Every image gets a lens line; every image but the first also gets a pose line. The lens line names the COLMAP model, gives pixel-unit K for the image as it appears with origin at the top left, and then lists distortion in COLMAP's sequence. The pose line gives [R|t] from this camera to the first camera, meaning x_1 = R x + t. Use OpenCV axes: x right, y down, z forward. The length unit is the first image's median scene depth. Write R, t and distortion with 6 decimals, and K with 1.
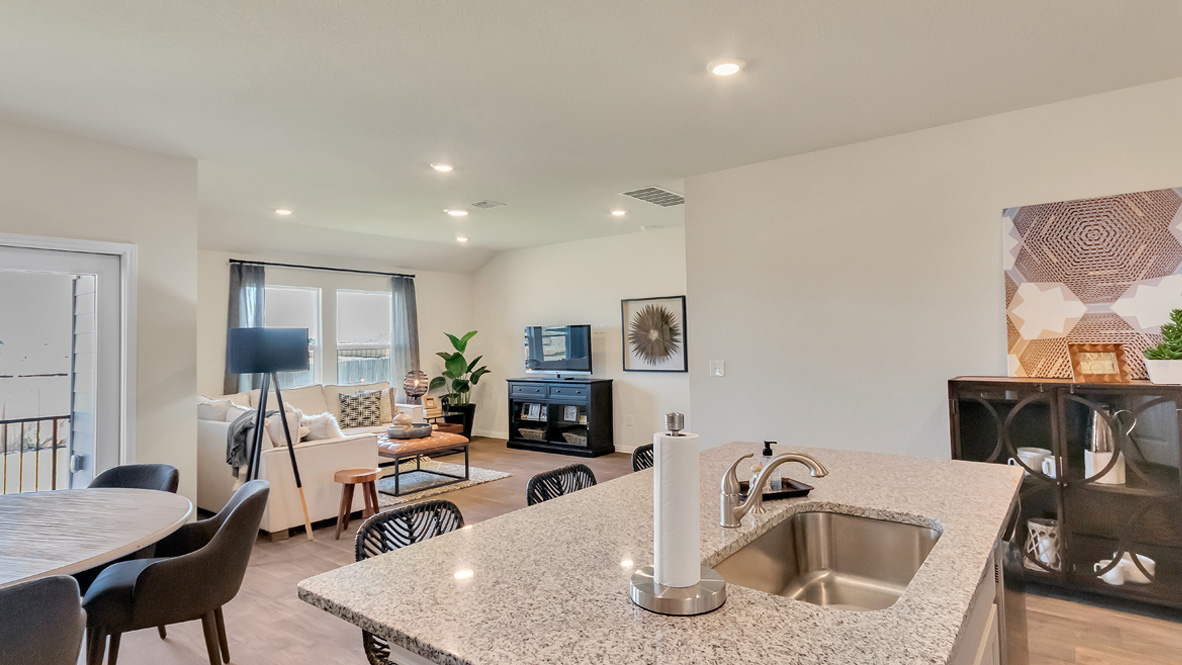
lens RADIAL K [[625.6, 0, 593.8], [0, 625.6, 314.1], [0, 0, 1]] dist [0.006062, 0.001363]
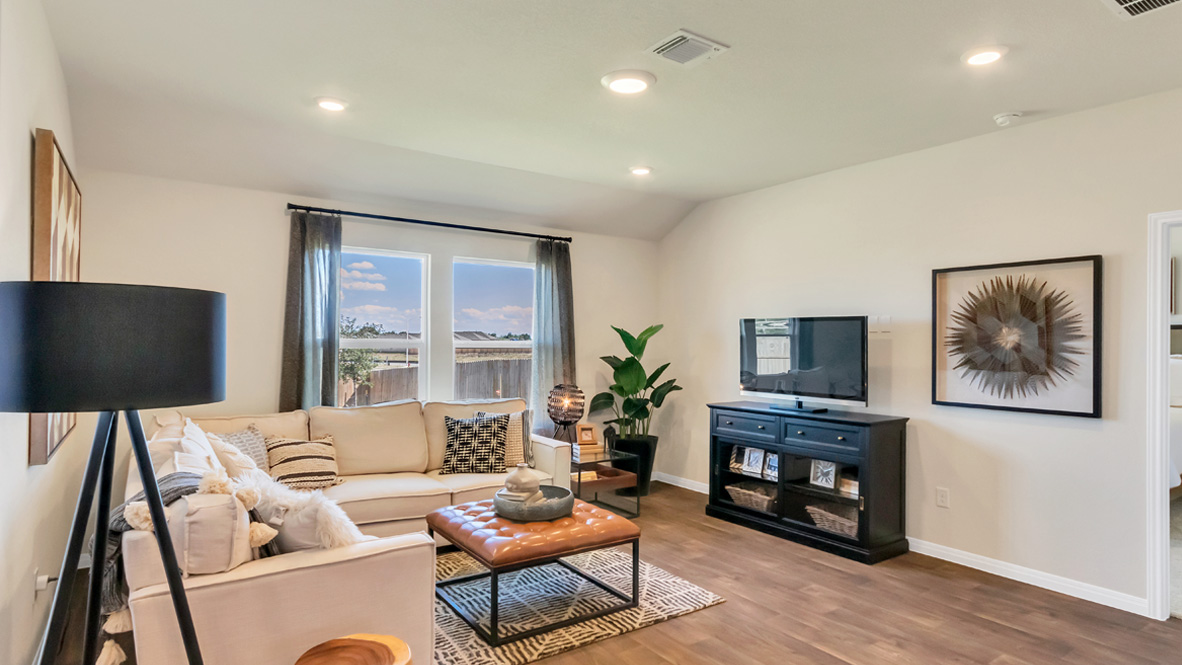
lens RADIAL K [[640.8, 0, 591.0], [0, 640.8, 332.5], [0, 0, 1]] dist [0.000484, 0.000277]
pose [[0.955193, 0.023865, -0.295019, -0.068490], [-0.015395, 0.999401, 0.030999, 0.017283], [0.295582, -0.025068, 0.954989, 0.385204]]
